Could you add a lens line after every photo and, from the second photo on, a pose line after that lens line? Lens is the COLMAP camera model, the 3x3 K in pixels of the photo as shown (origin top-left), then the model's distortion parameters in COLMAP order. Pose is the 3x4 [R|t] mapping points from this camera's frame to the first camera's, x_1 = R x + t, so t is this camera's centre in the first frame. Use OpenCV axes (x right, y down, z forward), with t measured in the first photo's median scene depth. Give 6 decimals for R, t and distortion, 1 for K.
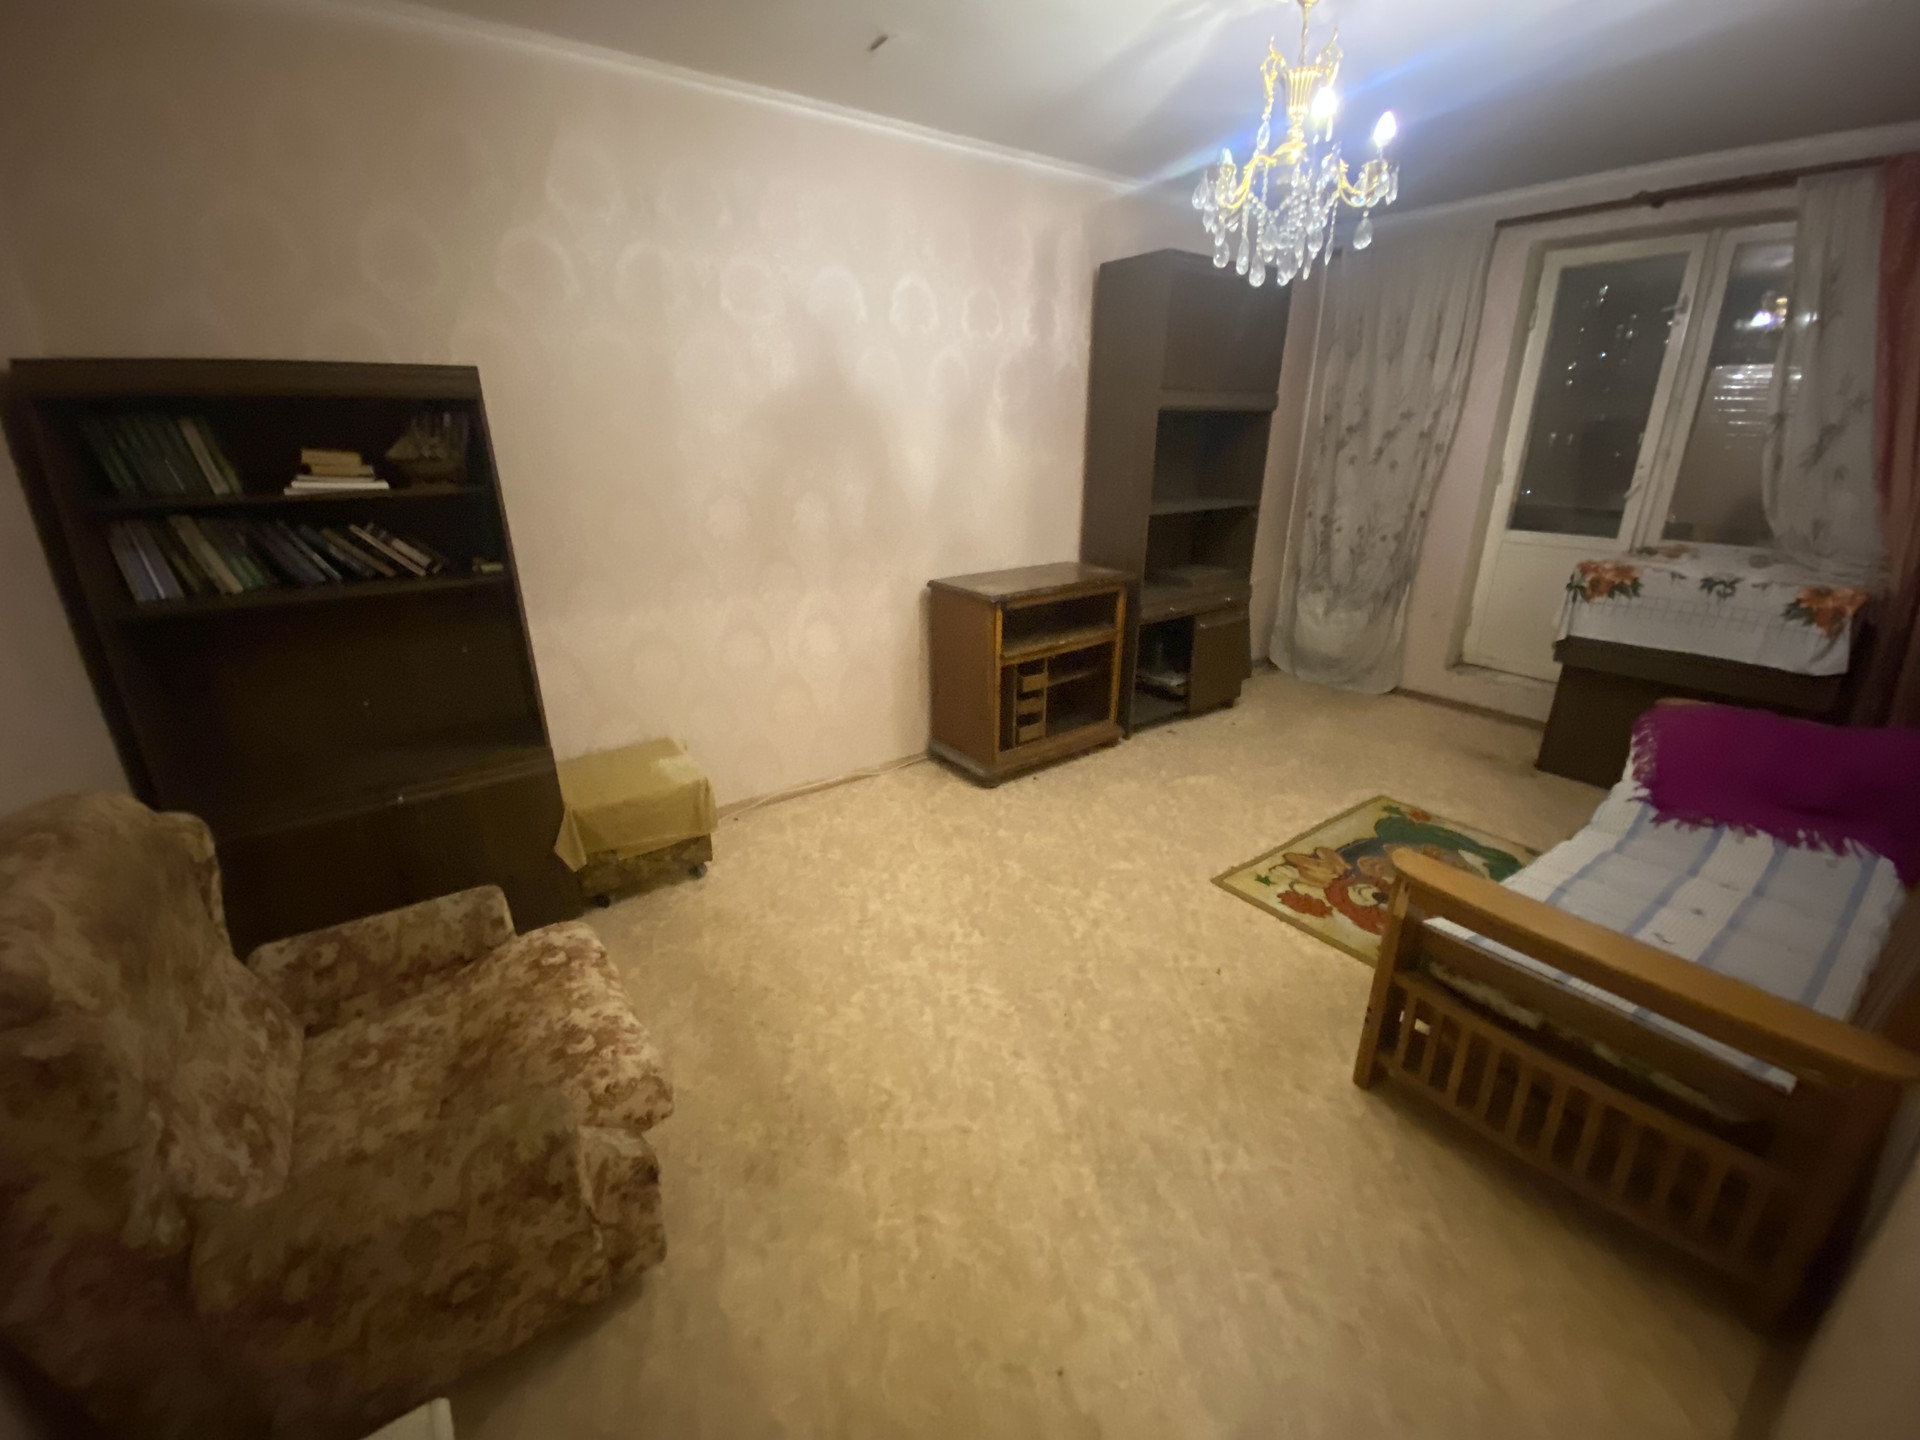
lens RADIAL K [[793.8, 0, 970.5], [0, 793.8, 714.9], [0, 0, 1]] dist [-0.001923, -0.000311]
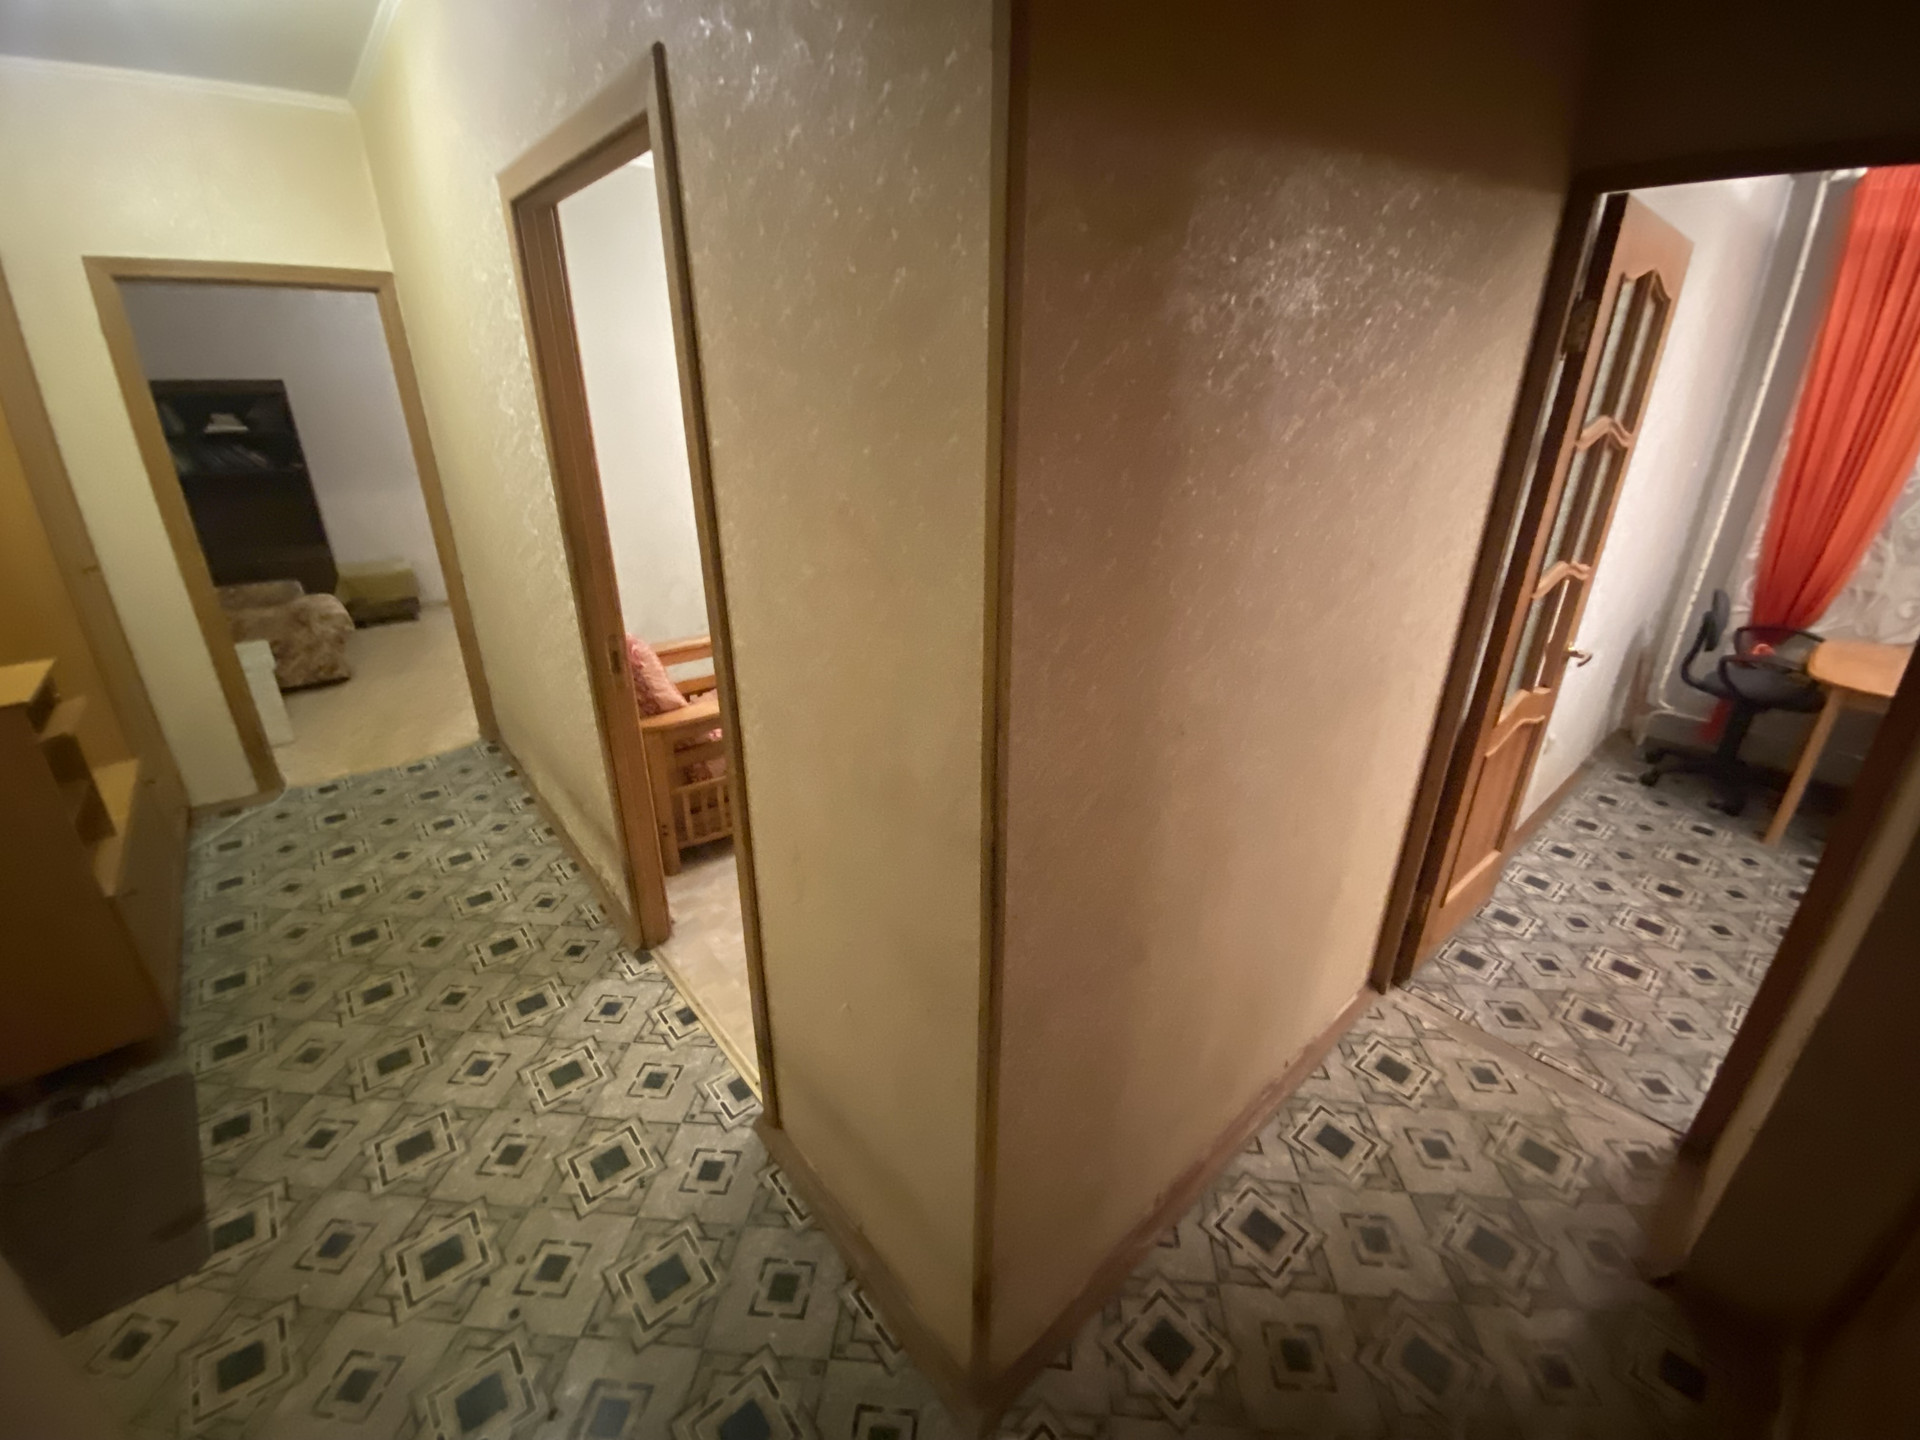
lens RADIAL K [[793.8, 0, 958.9], [0, 793.8, 713.9], [0, 0, 1]] dist [-0.001923, -0.000311]
pose [[0.998222, -0.019610, 0.056284, 1.320001], [0.017292, 0.998994, 0.041383, 0.534497], [-0.057039, -0.040336, 0.997557, -1.621841]]
